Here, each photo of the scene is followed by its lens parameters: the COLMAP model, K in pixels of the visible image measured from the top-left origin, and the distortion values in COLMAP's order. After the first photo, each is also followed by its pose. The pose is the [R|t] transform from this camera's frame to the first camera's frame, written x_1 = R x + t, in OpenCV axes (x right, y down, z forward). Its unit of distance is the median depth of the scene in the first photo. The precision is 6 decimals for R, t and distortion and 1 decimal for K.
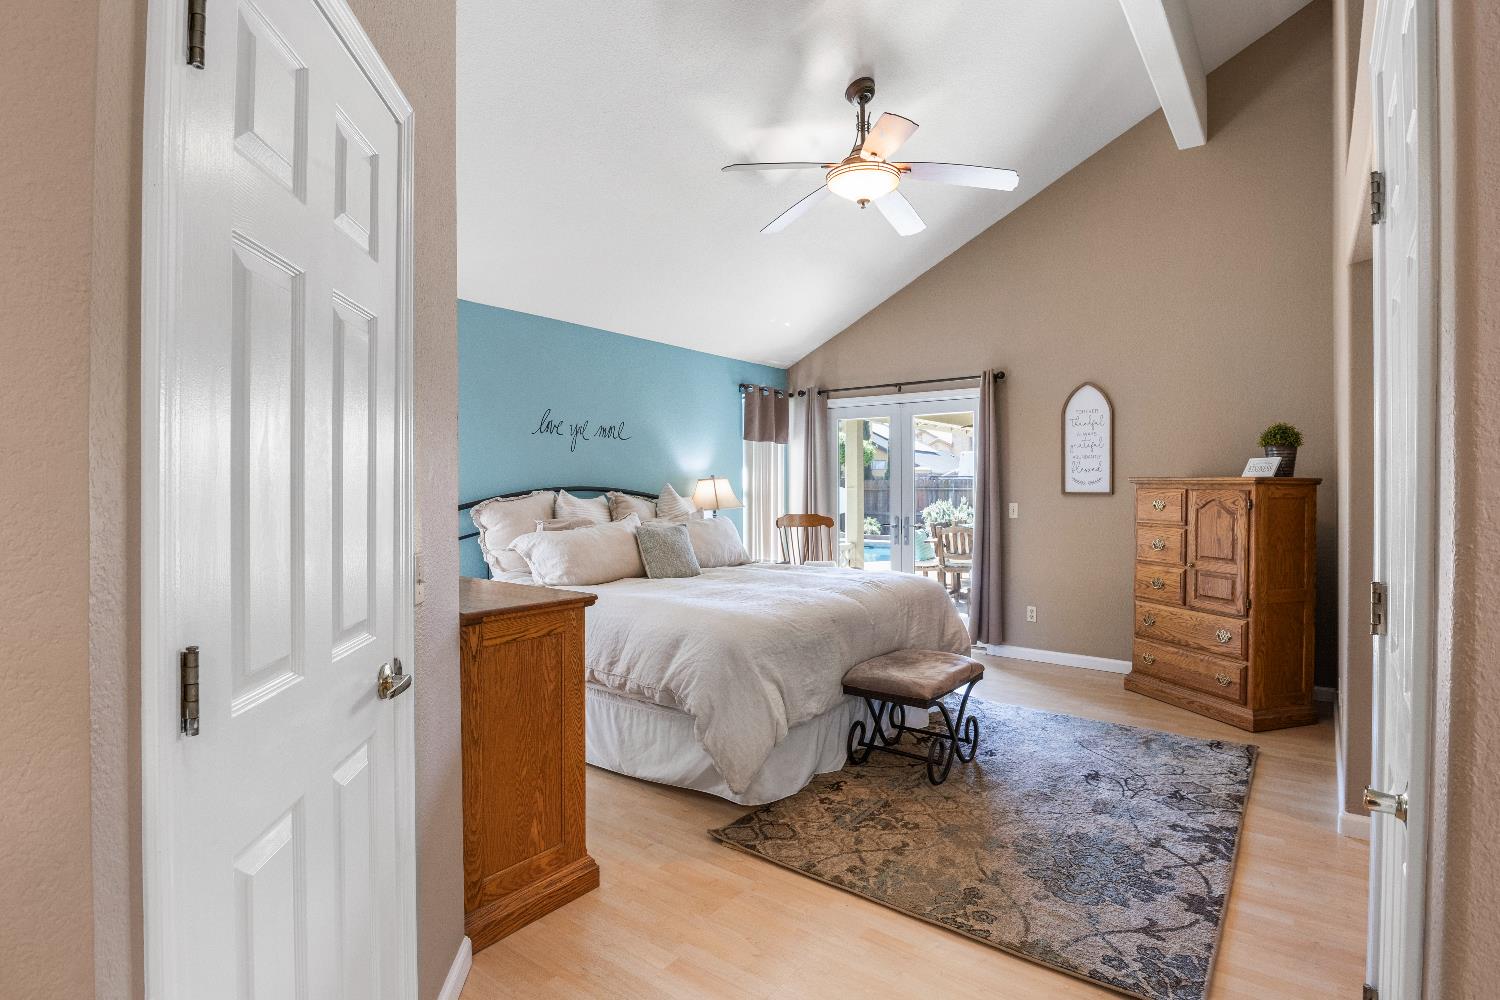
lens RADIAL K [[752.0, 0, 757.9], [0, 752.0, 482.7], [0, 0, 1]] dist [-0.000911, -0.000114]
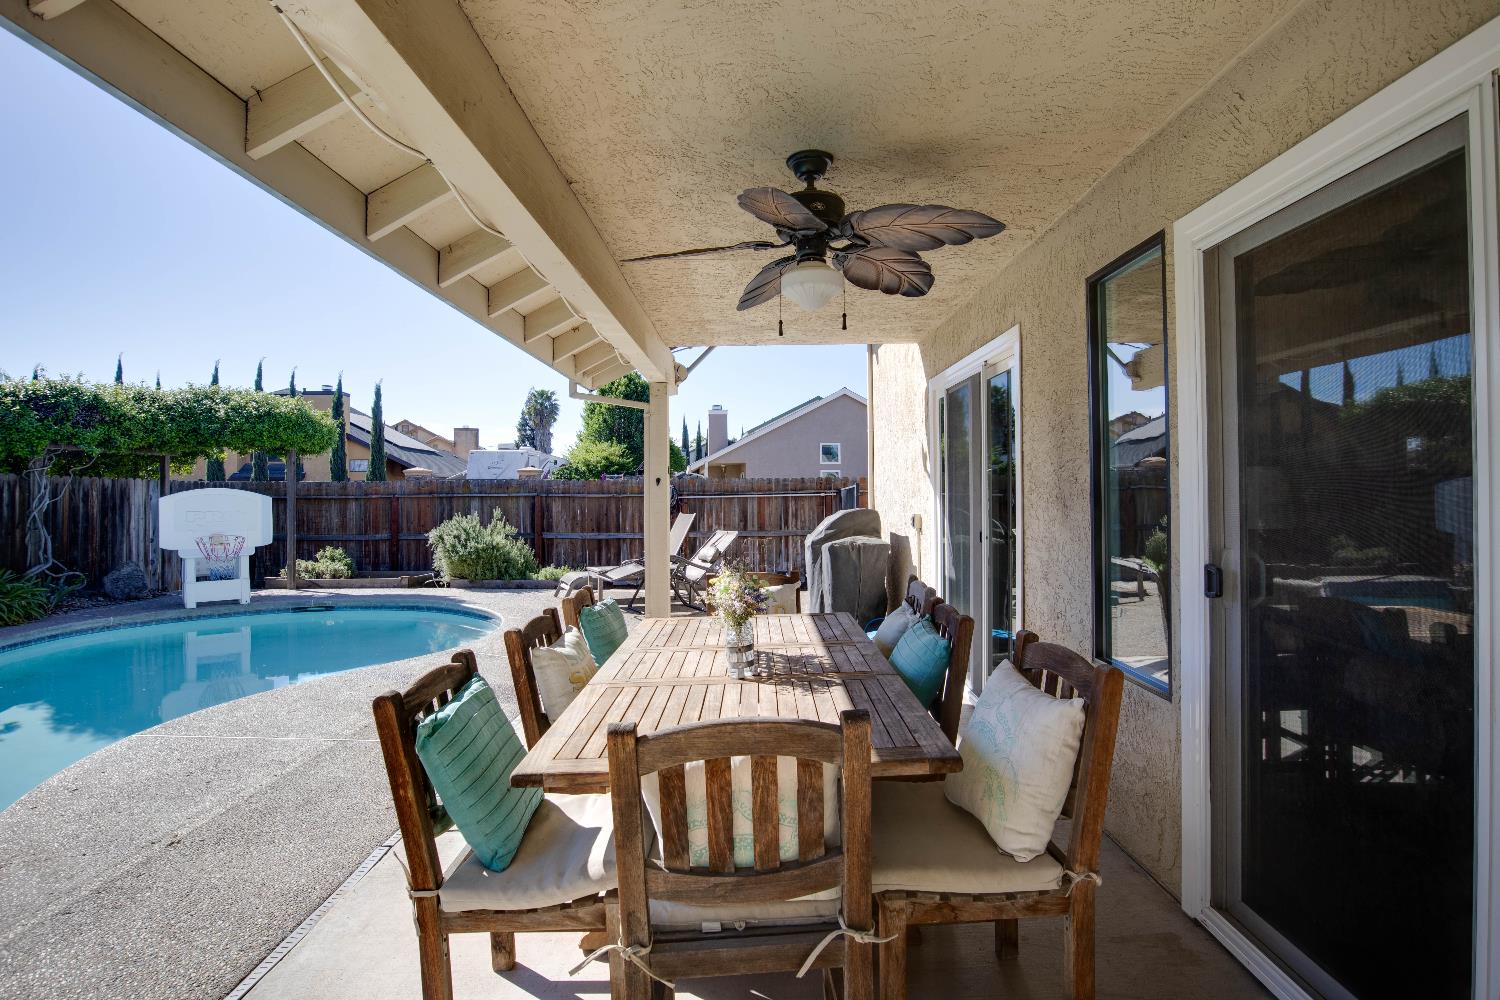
lens RADIAL K [[752.1, 0, 752.9], [0, 752.1, 486.3], [0, 0, 1]] dist [-0.001987, 0.000179]
pose [[0.804010, -0.004490, 0.594598, 0.071122], [0.006654, 0.999977, -0.001445, 0.002685], [-0.594578, 0.005118, 0.804022, 0.365790]]
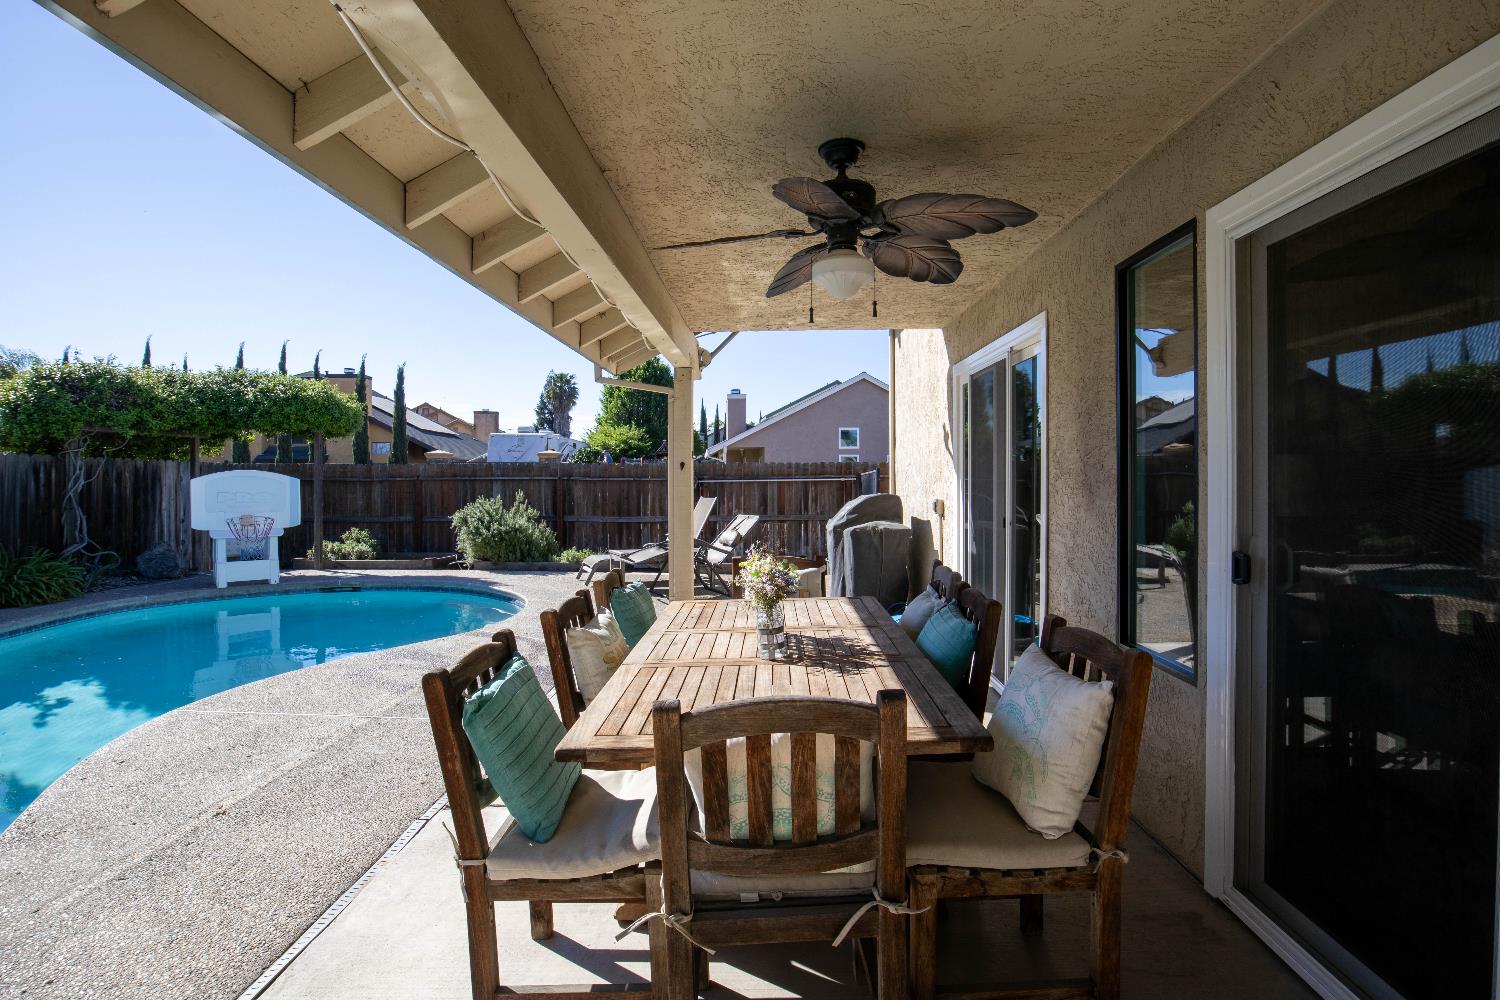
lens RADIAL K [[752.0, 0, 757.9], [0, 752.0, 482.7], [0, 0, 1]] dist [-0.000911, -0.000114]
pose [[0.813578, -0.009986, 0.581371, 0.067861], [0.001721, 0.999889, 0.014767, 0.002446], [-0.581454, -0.011014, 0.813505, 0.365398]]
